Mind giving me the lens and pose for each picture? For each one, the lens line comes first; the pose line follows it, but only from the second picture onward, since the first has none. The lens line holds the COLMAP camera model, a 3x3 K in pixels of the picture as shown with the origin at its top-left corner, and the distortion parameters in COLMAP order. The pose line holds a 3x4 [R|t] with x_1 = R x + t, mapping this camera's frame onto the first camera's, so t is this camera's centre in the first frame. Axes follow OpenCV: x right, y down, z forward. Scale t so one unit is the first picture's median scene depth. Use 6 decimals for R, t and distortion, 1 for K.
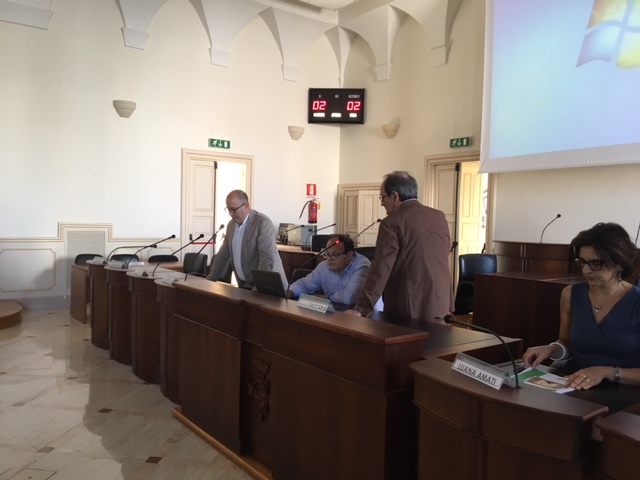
lens RADIAL K [[521.7, 0, 314.3], [0, 521.7, 237.0], [0, 0, 1]] dist [0.004727, -0.044717]
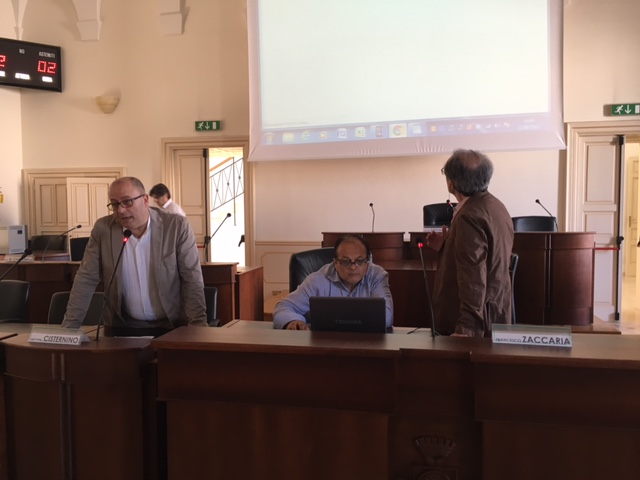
lens RADIAL K [[521.7, 0, 303.6], [0, 521.7, 243.1], [0, 0, 1]] dist [0.004727, -0.044717]
pose [[0.746788, -0.063823, 0.661993, -0.229587], [0.045352, 0.997955, 0.045052, -0.013551], [-0.663514, -0.003621, 0.748155, 0.242830]]
